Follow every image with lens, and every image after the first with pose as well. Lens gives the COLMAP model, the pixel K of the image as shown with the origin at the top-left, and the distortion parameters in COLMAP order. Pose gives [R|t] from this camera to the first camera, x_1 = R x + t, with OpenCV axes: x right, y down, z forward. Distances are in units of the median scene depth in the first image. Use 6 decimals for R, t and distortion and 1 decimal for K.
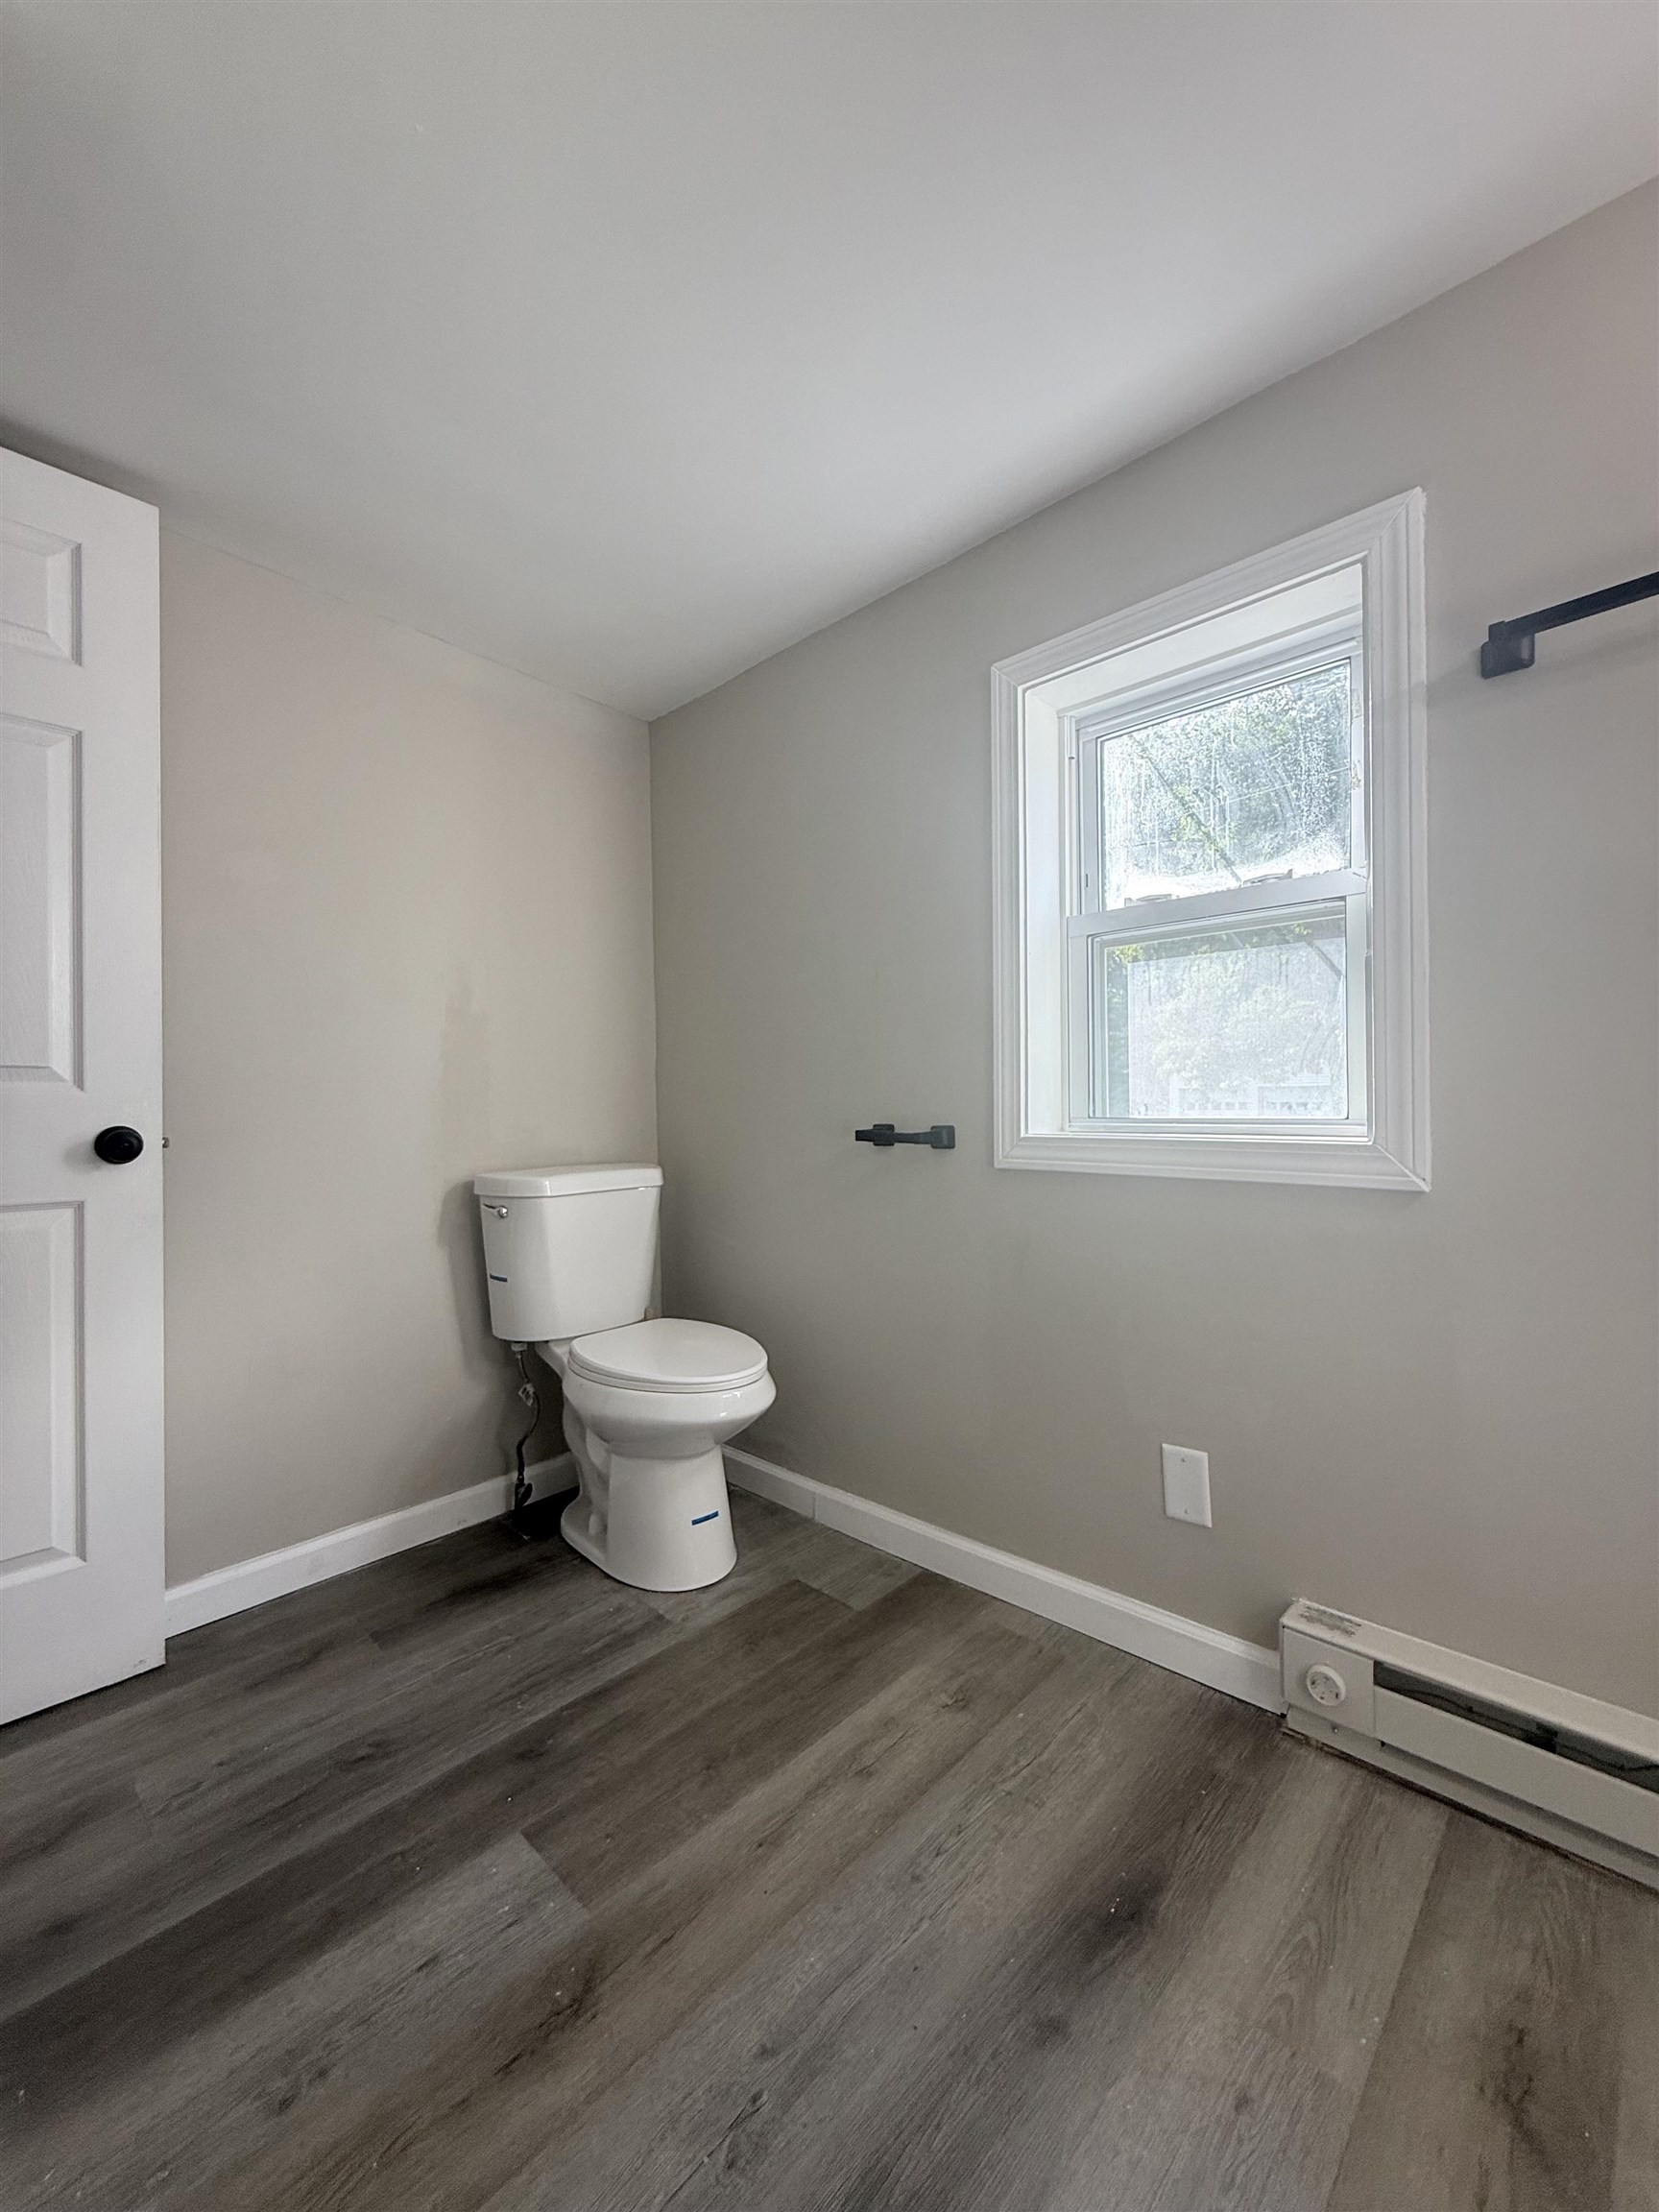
lens RADIAL K [[886.2, 0, 826.1], [0, 886.2, 1101.9], [0, 0, 1]] dist [-0.002907, 0.002285]
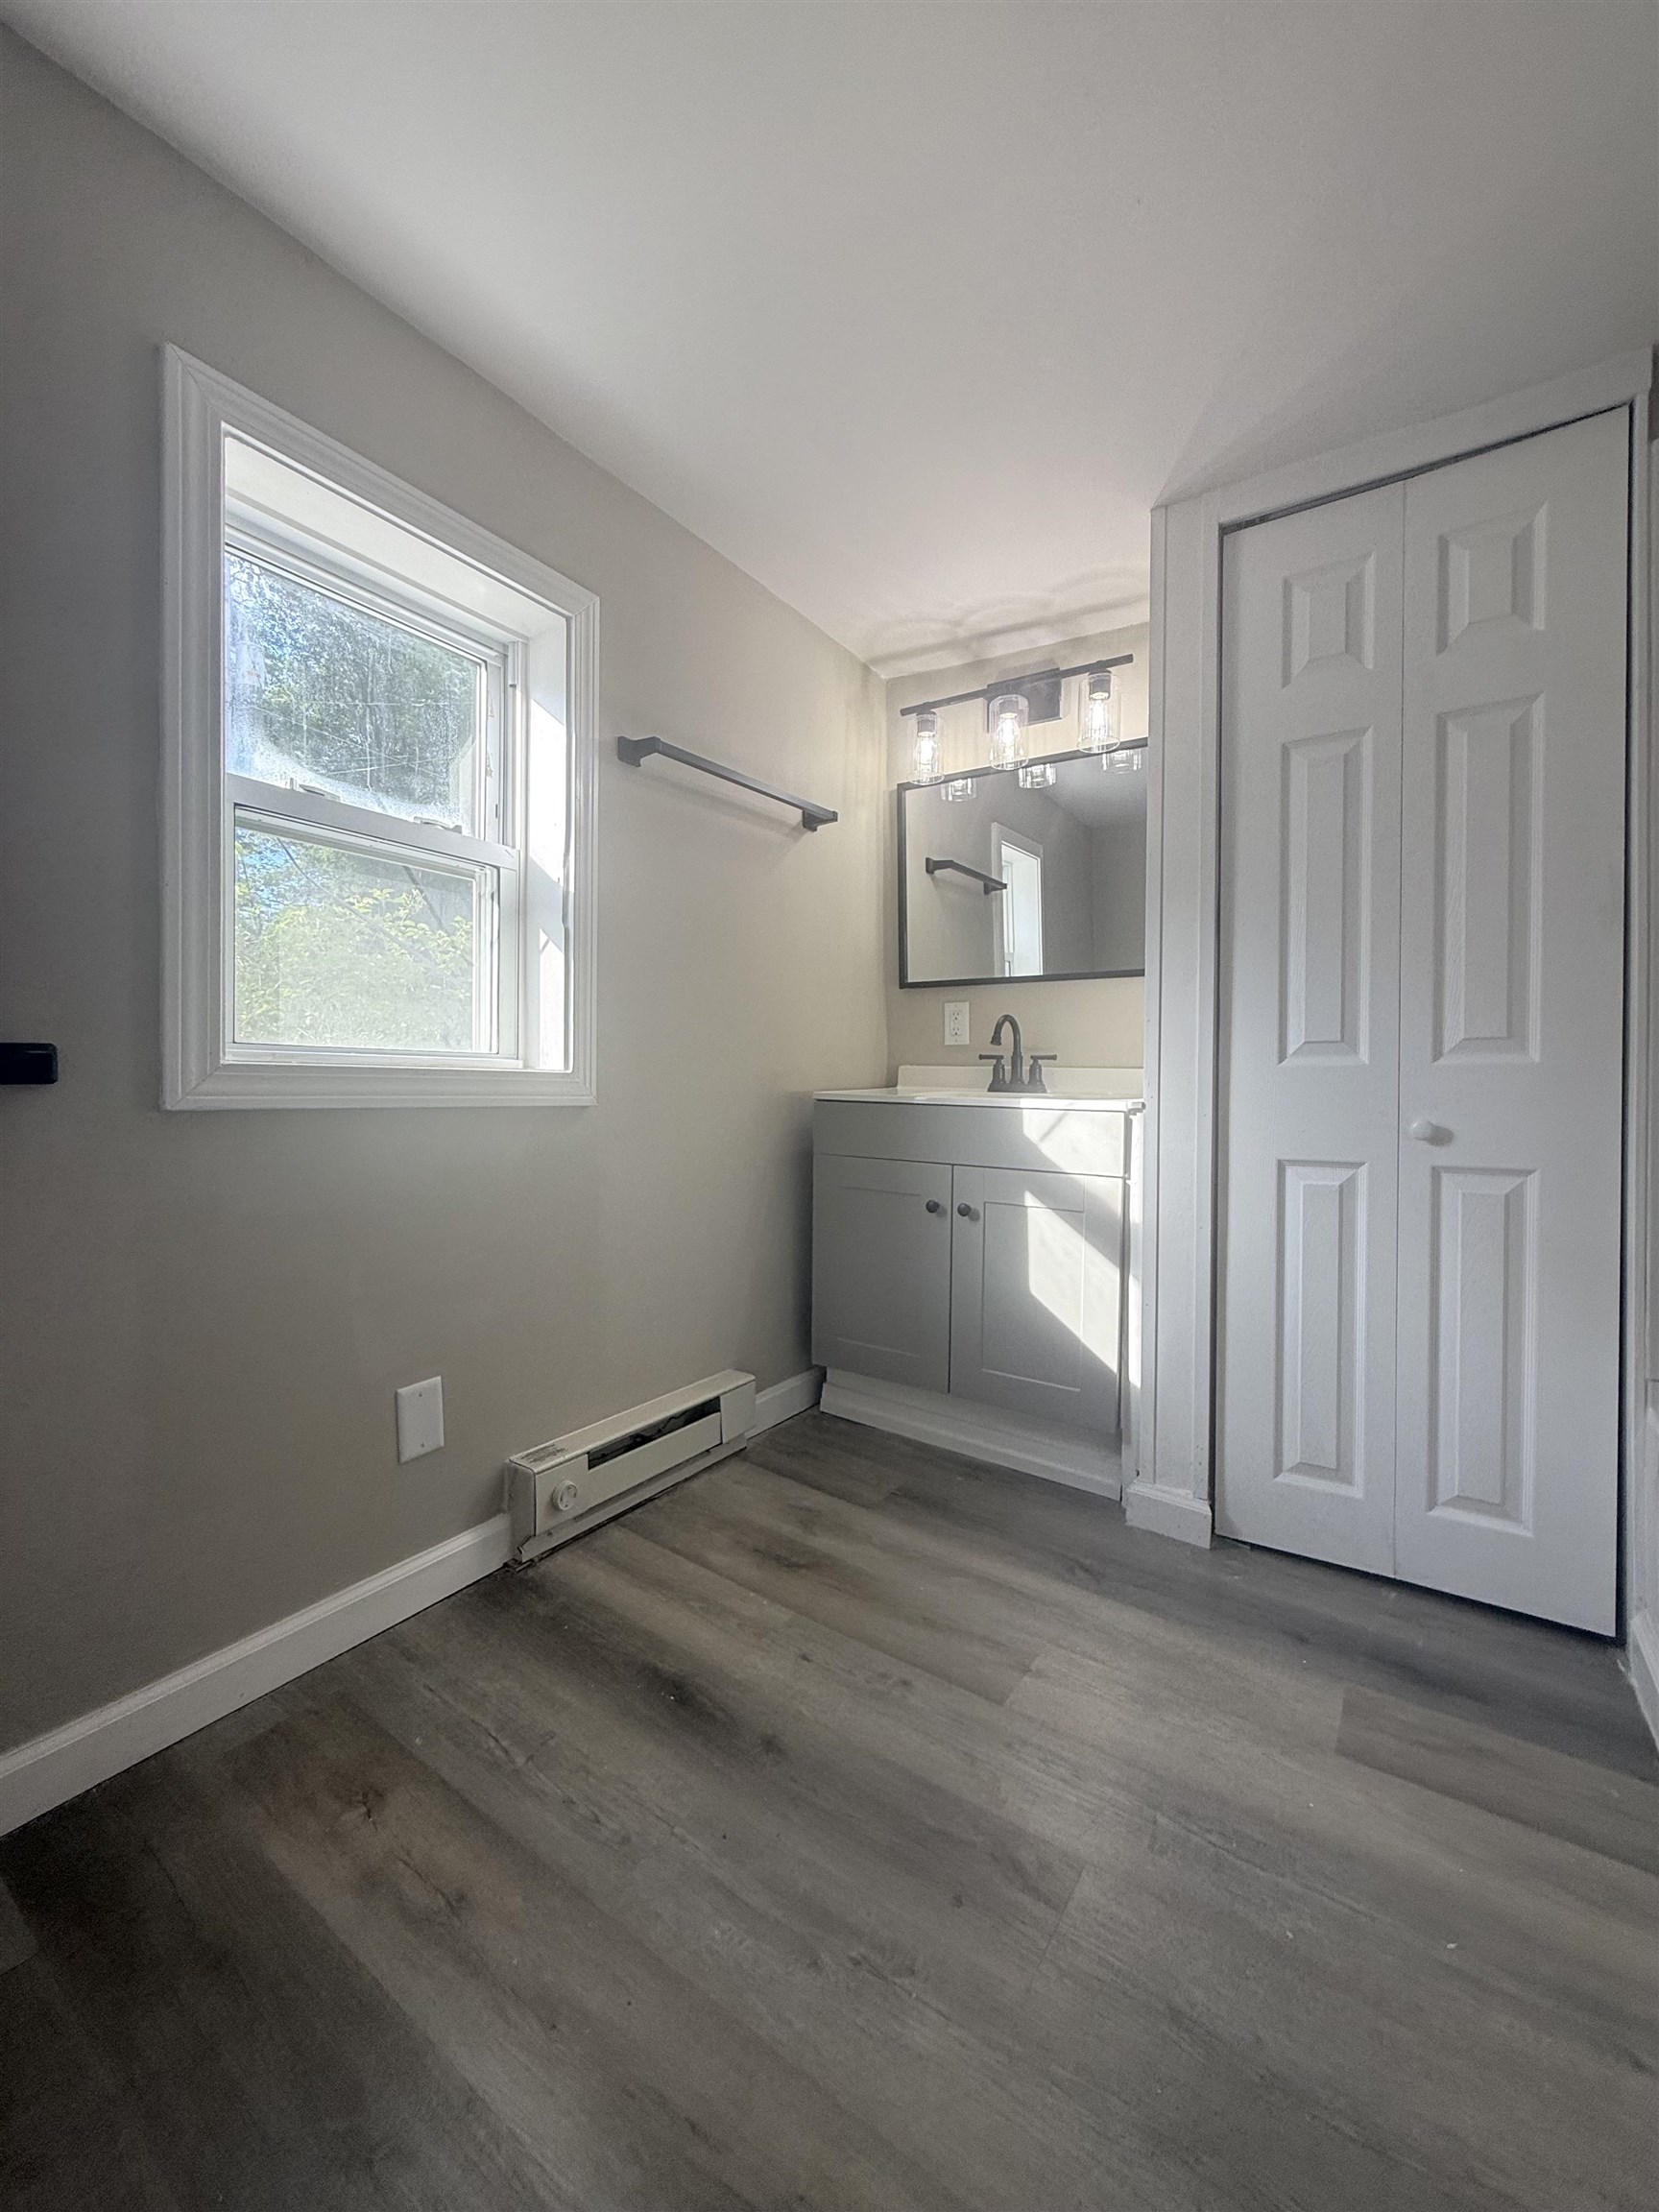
lens RADIAL K [[886.2, 0, 842.2], [0, 886.2, 1097.4], [0, 0, 1]] dist [-0.002907, 0.002285]
pose [[-0.176228, -0.009663, 0.984302, -0.777771], [-0.017746, 0.999820, 0.006638, 0.072538], [-0.984189, -0.016298, -0.176368, 0.866845]]
